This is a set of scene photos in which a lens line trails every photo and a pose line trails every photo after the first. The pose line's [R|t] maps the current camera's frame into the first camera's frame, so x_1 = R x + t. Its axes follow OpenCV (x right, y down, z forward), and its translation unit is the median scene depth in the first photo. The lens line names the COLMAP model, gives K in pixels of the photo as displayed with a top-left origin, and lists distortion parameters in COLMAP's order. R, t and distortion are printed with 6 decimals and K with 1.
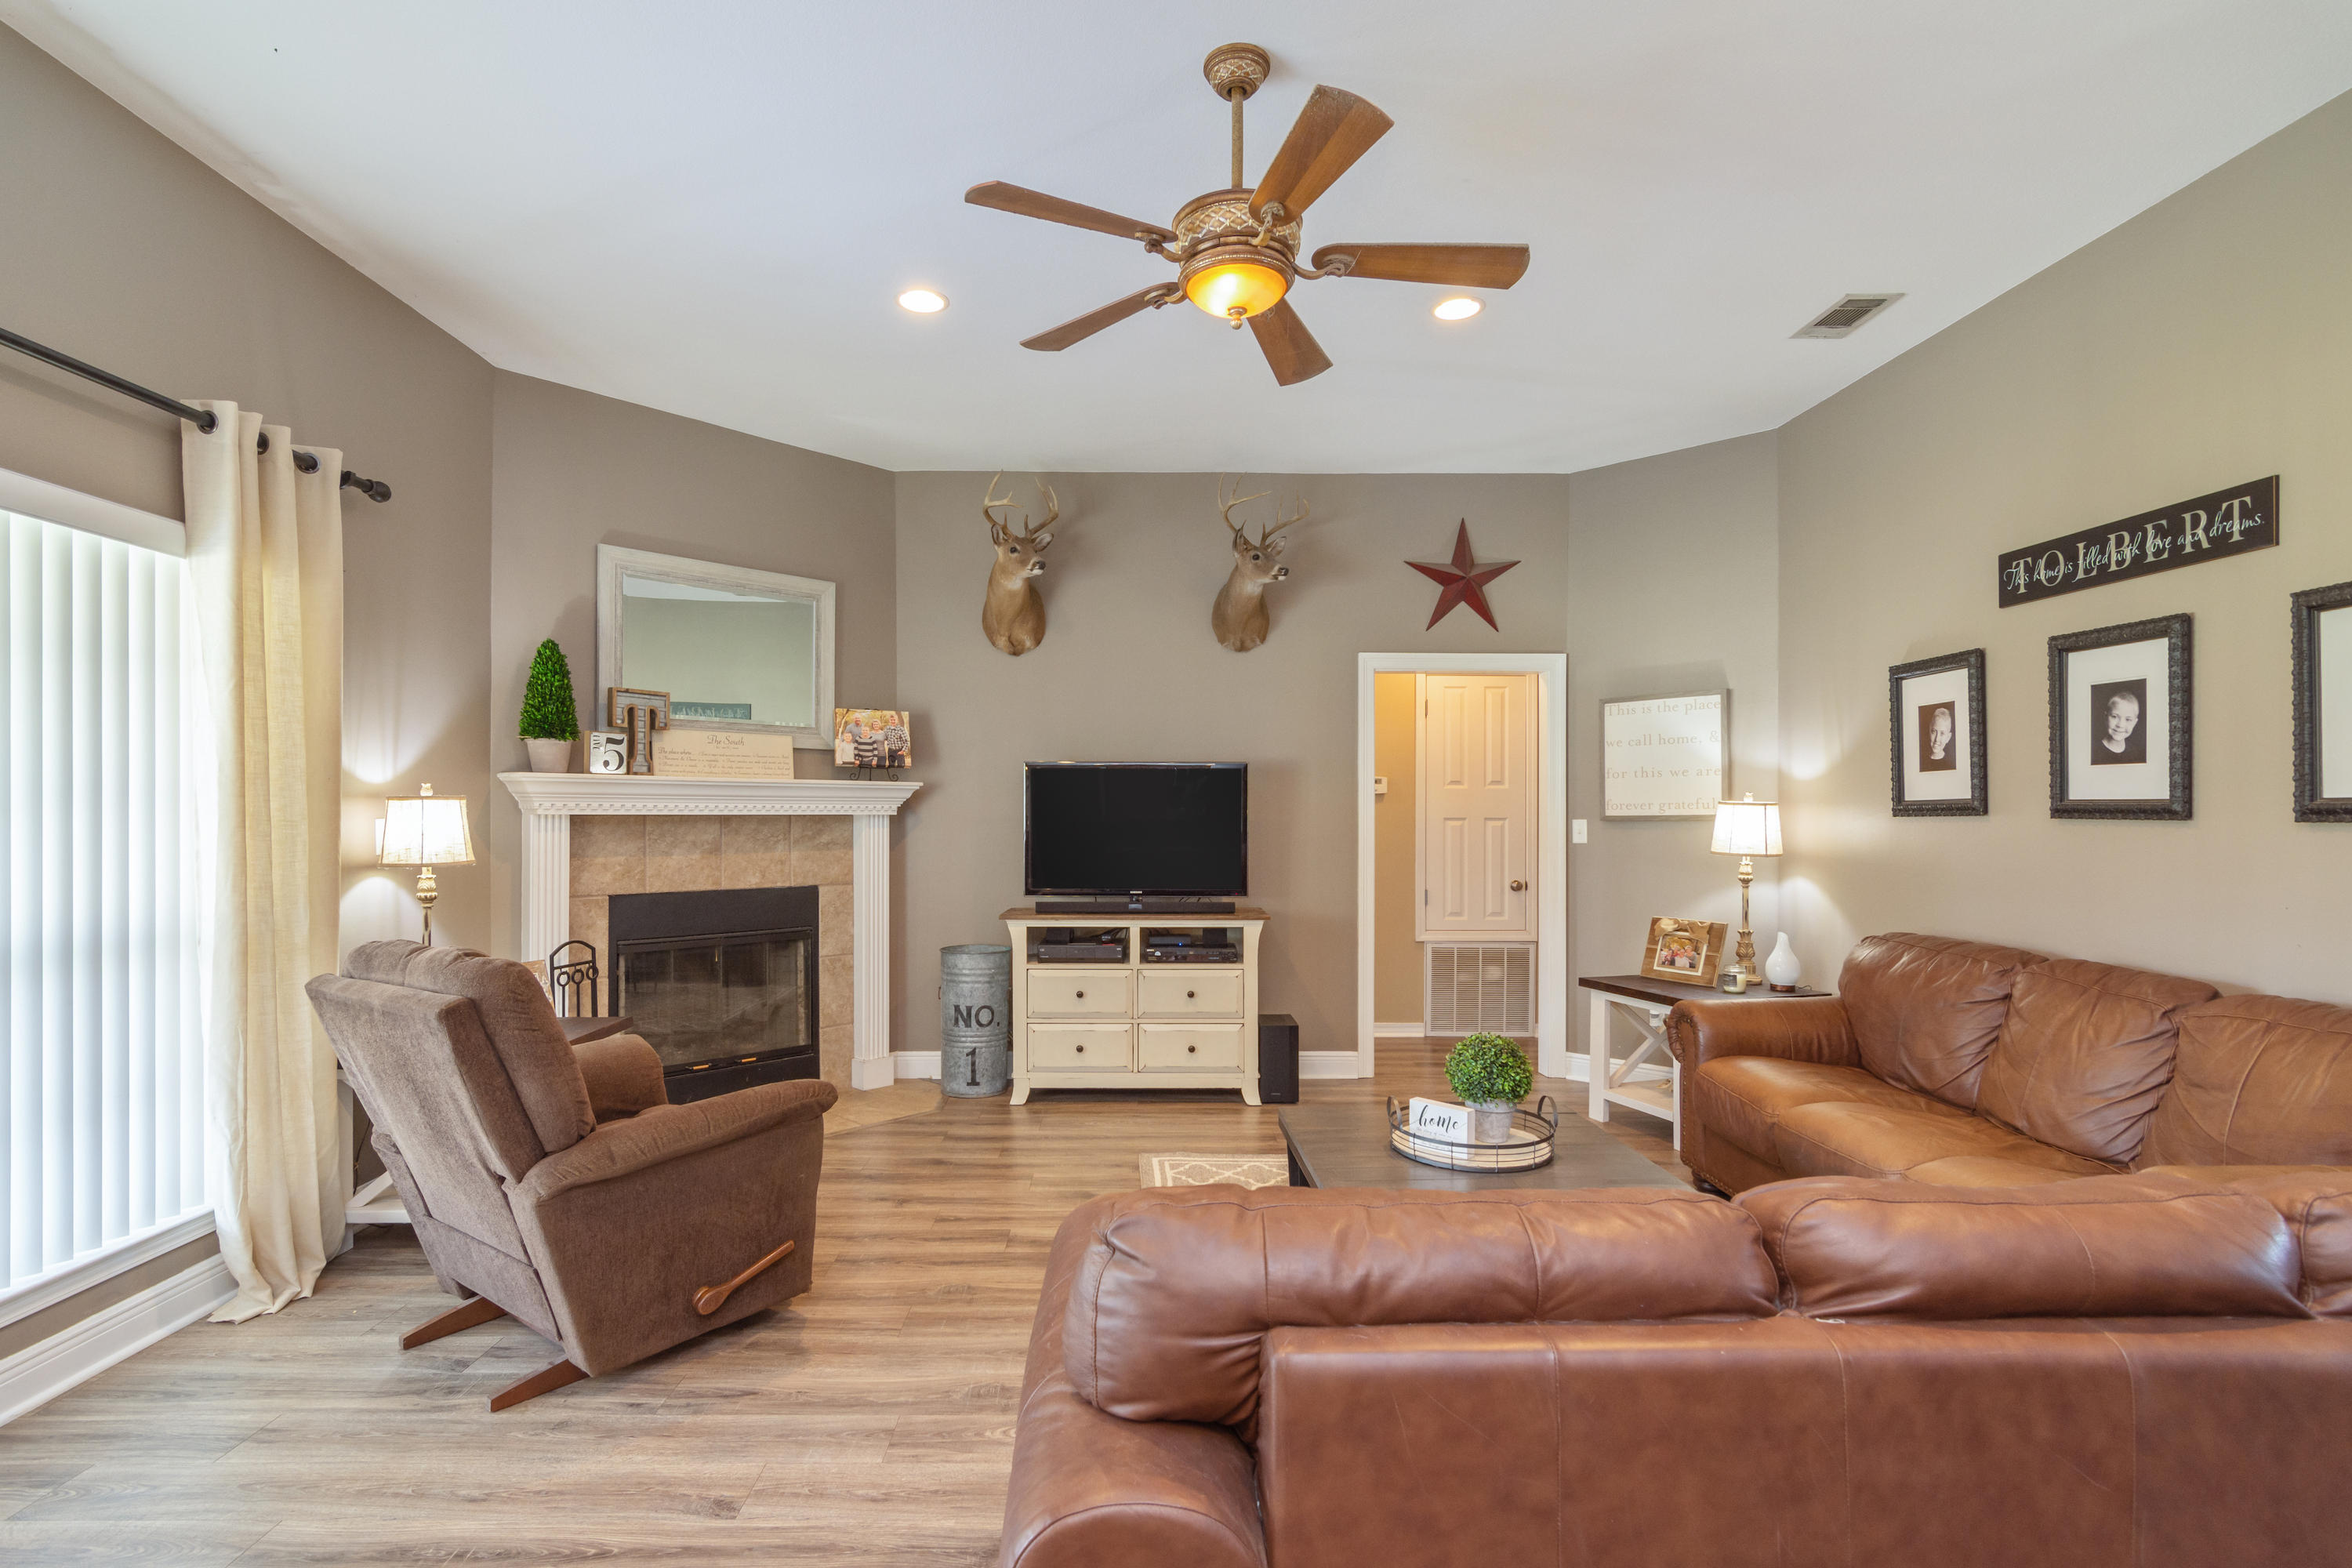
lens RADIAL K [[1130.7, 0, 1145.9], [0, 1130.7, 817.8], [0, 0, 1]] dist [-0.004242, 0.000911]
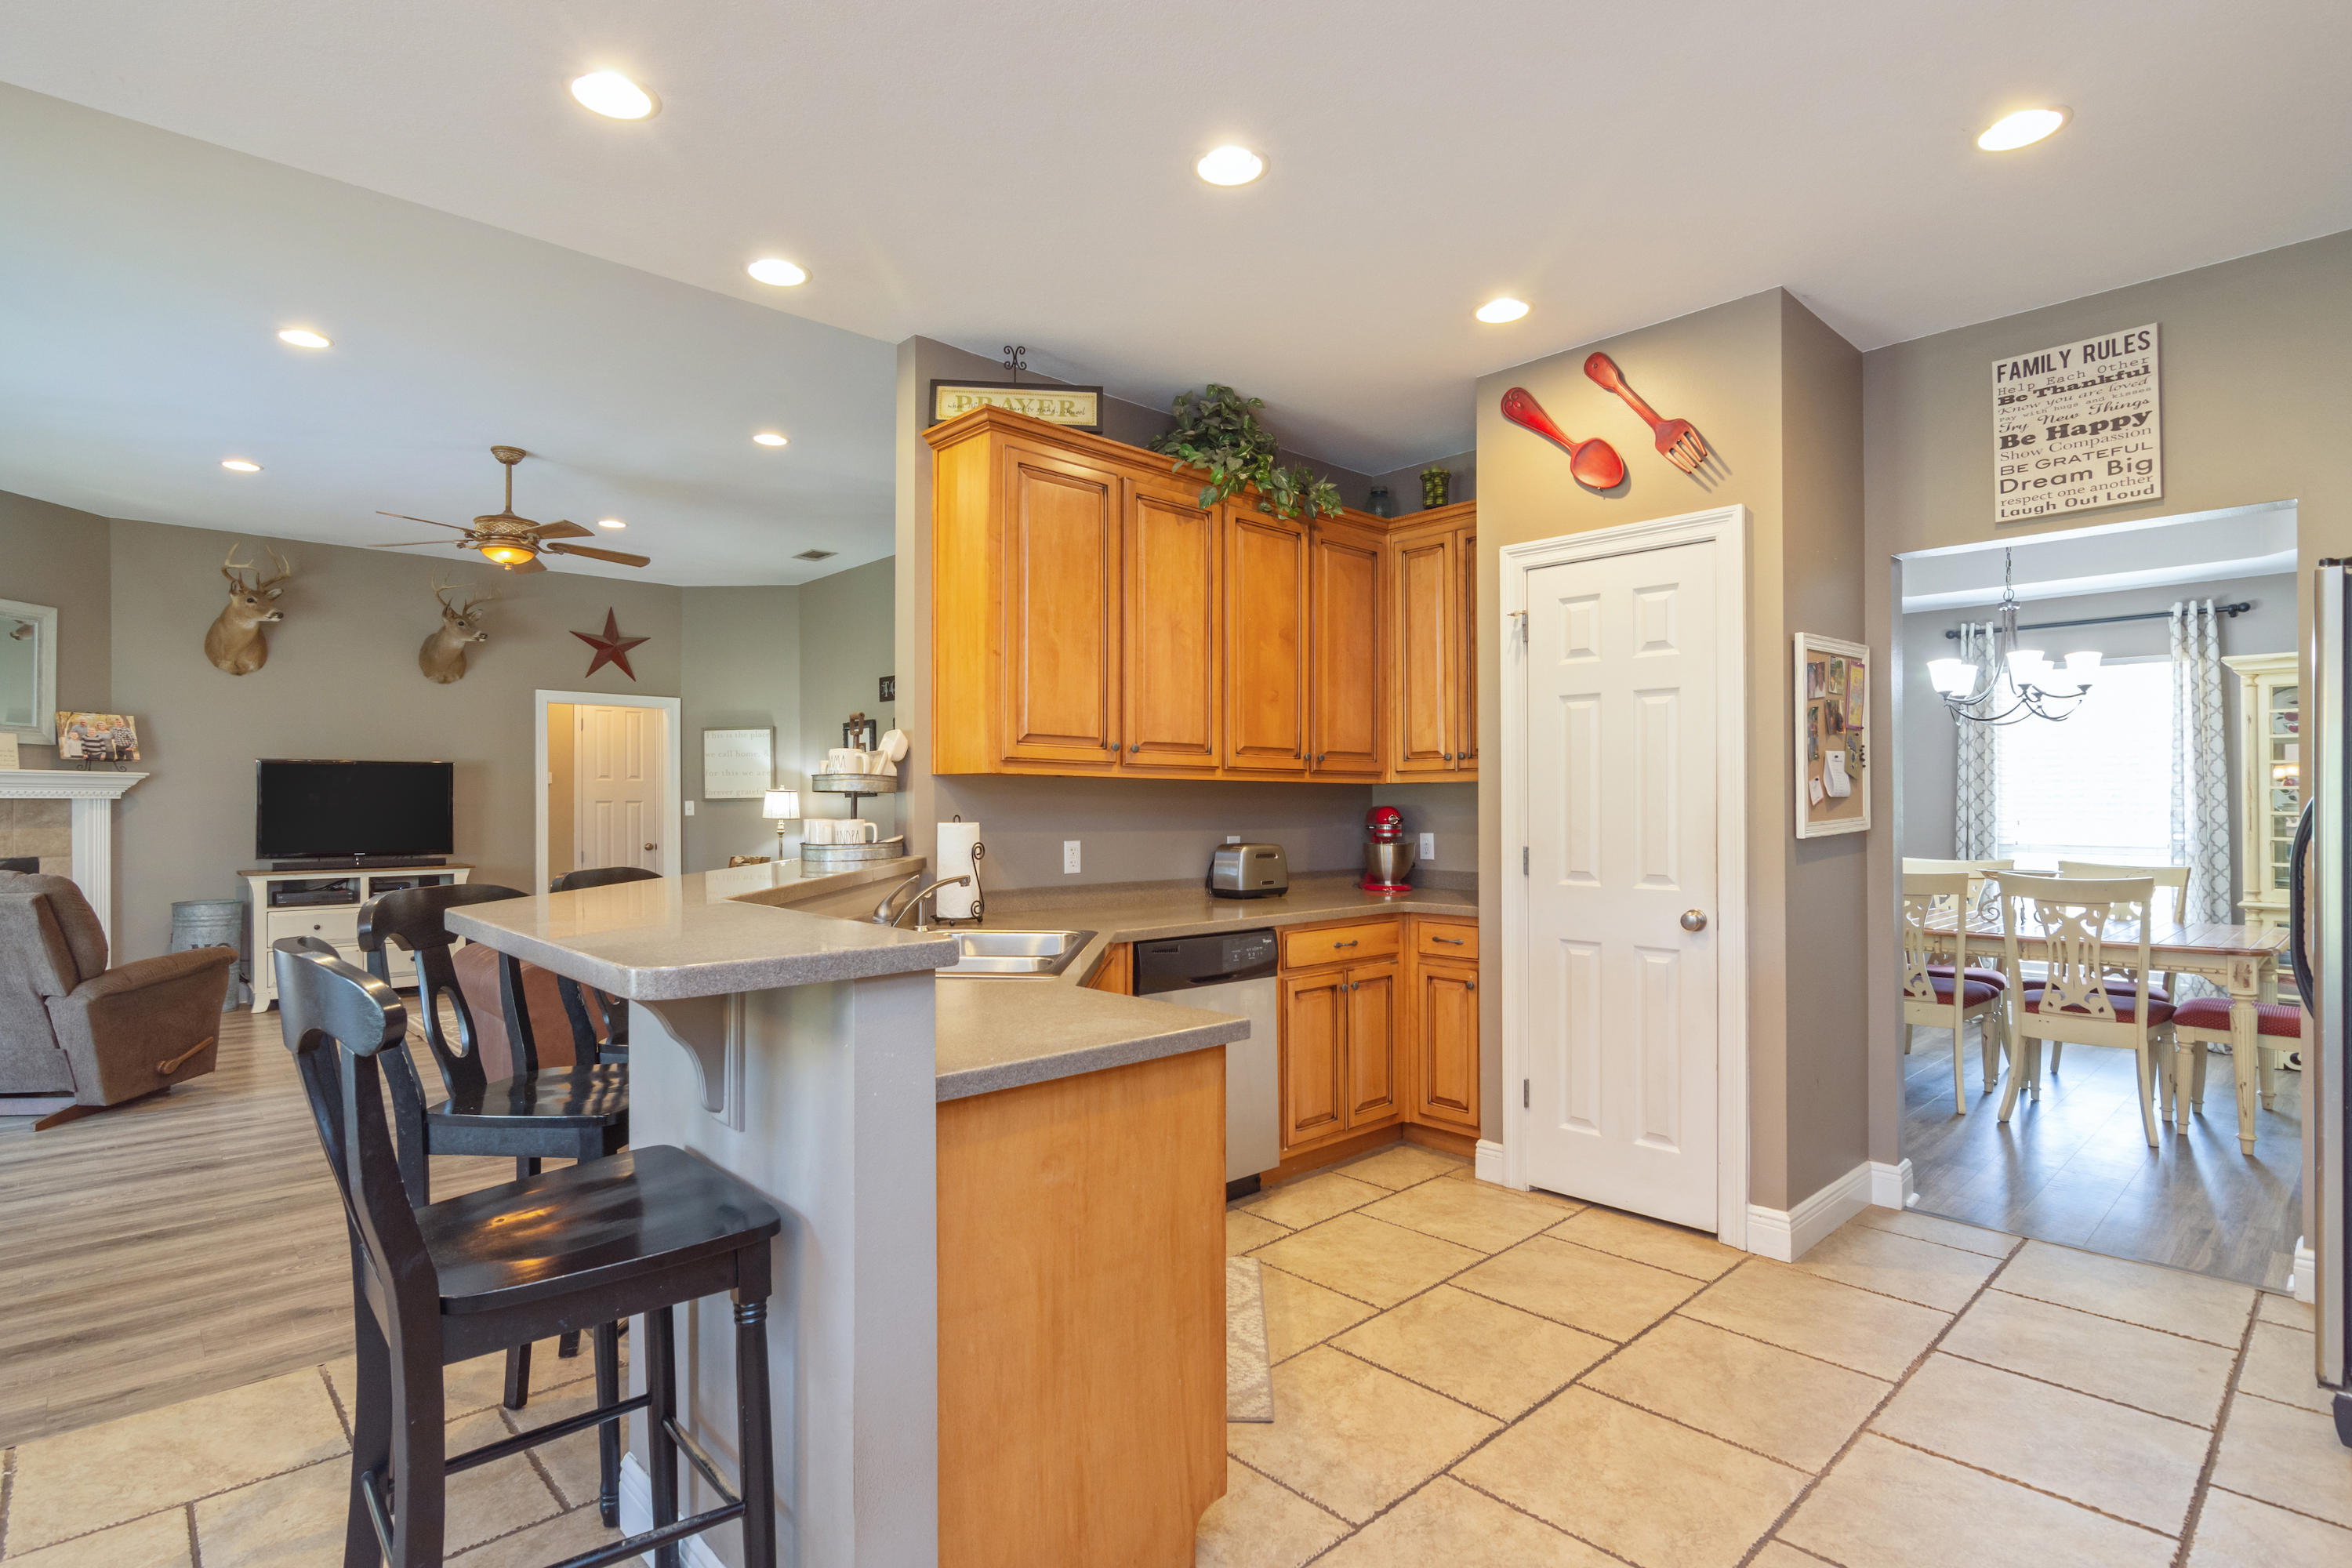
lens RADIAL K [[1120.5, 0, 1183.0], [0, 1120.5, 794.3], [0, 0, 1]] dist [0.000075, -0.000075]
pose [[0.726342, 0.000149, 0.687334, -0.226042], [0.008172, 0.999927, -0.008852, 0.013325], [-0.687285, 0.012047, 0.726288, -0.715957]]
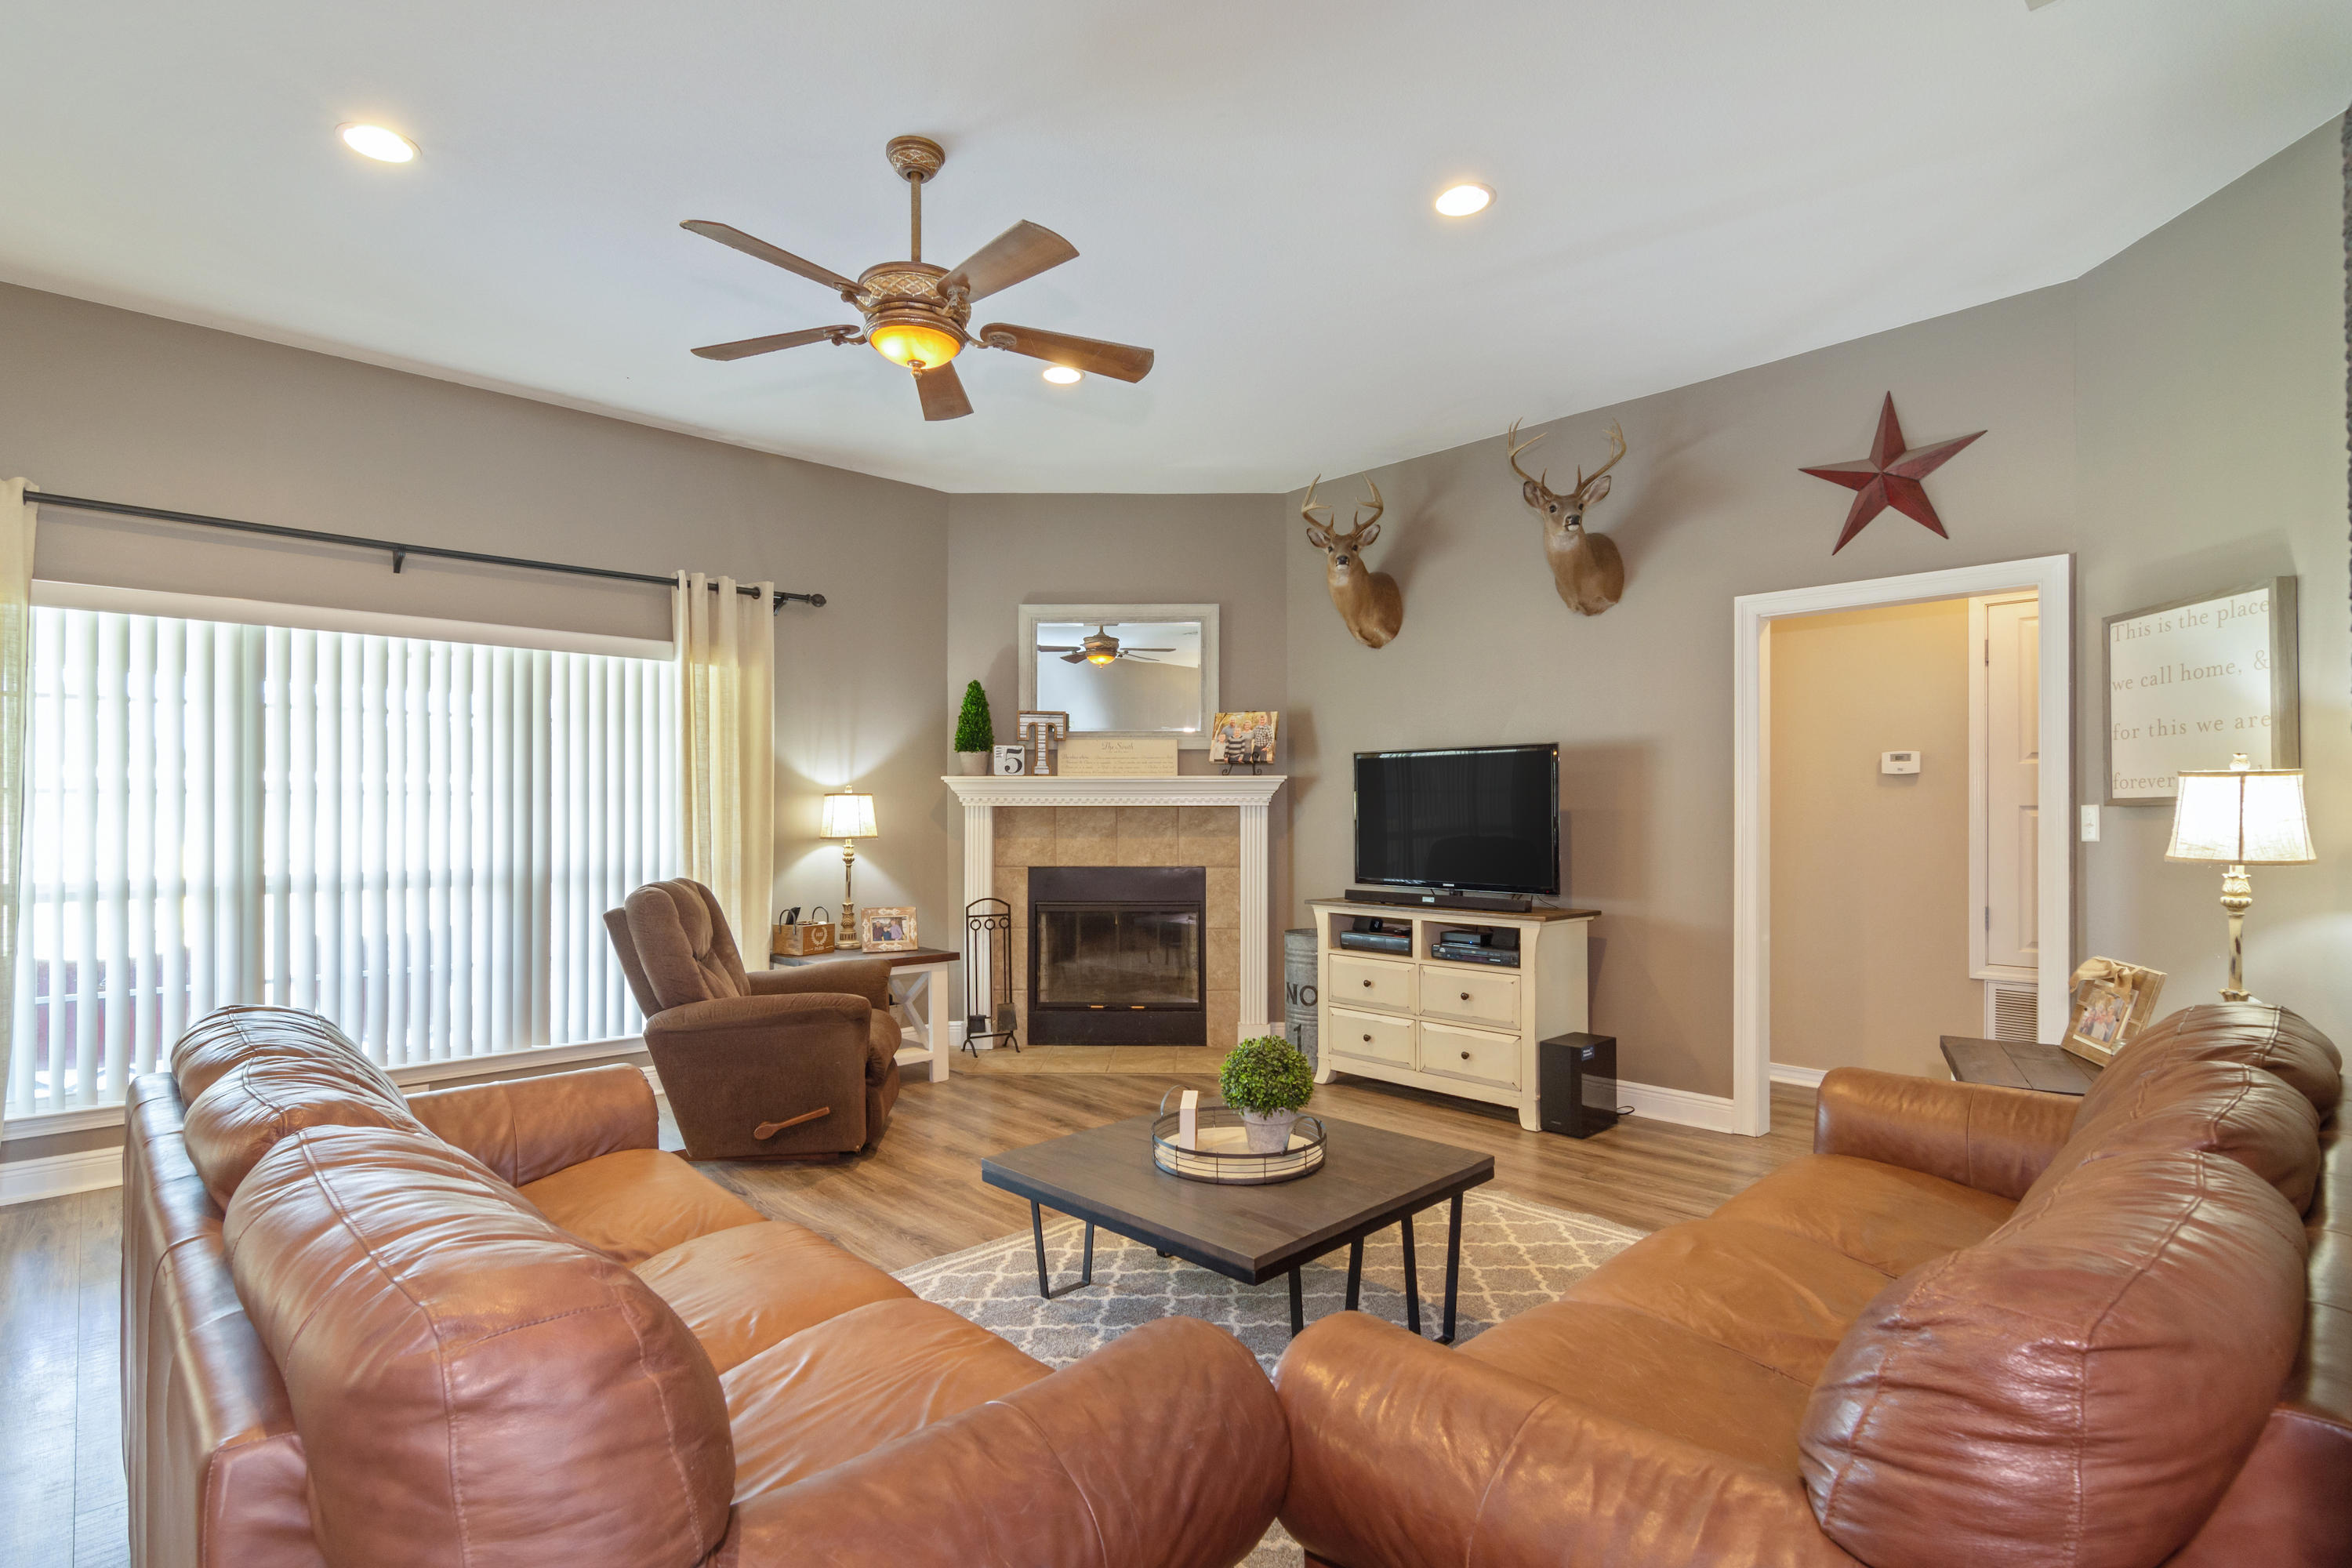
lens RADIAL K [[1130.7, 0, 1212.2], [0, 1130.7, 814.4], [0, 0, 1]] dist [-0.004242, 0.000911]
pose [[0.694969, -0.002981, -0.719033, 0.550794], [0.000913, 0.999994, -0.003262, 0.009921], [0.719039, 0.001610, 0.694968, 0.201203]]
